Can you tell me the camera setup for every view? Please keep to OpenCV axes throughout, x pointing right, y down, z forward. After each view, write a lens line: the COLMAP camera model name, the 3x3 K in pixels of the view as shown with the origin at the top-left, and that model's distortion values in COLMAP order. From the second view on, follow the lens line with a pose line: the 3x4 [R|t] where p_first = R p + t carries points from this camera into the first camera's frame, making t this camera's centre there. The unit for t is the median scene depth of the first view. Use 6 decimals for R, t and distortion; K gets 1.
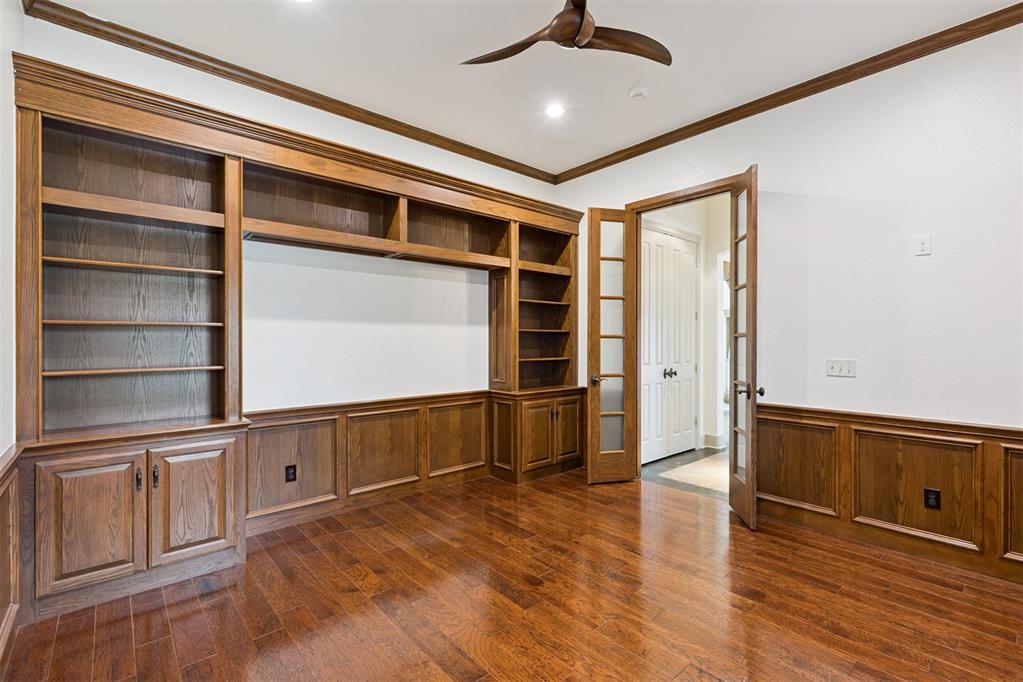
lens RADIAL K [[462.3, 0, 510.7], [0, 462.3, 343.1], [0, 0, 1]] dist [0.006847, -0.002242]
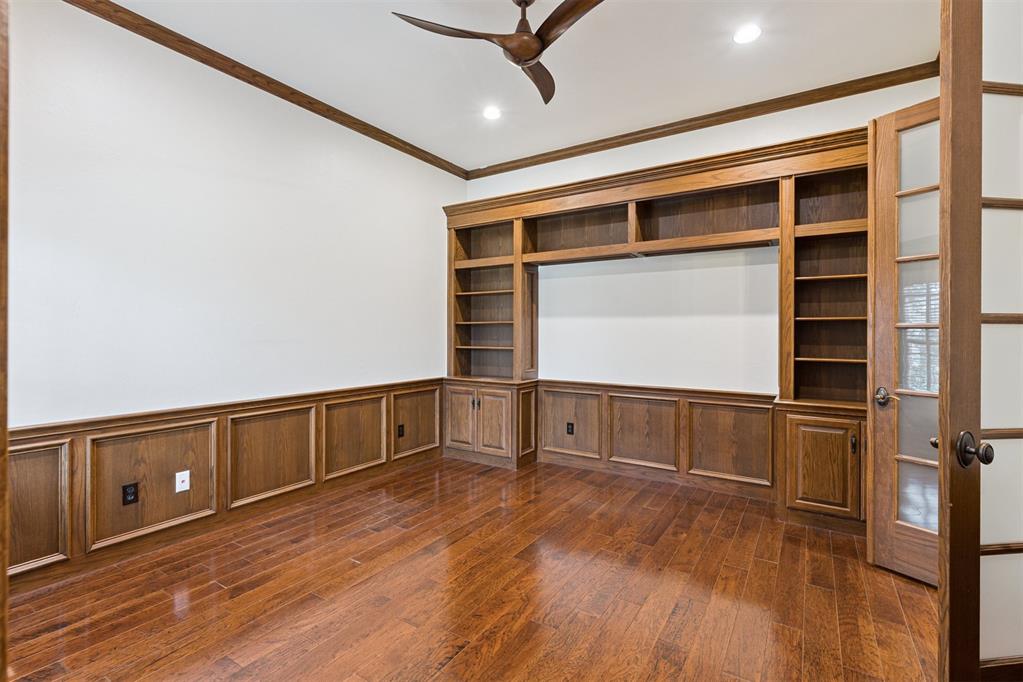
lens RADIAL K [[462.3, 0, 510.9], [0, 462.3, 333.9], [0, 0, 1]] dist [0.006847, -0.002242]
pose [[0.274138, 0.005580, -0.961674, 0.728985], [-0.008287, 0.999960, 0.003439, -0.003106], [0.961655, 0.007027, 0.274173, 0.411544]]
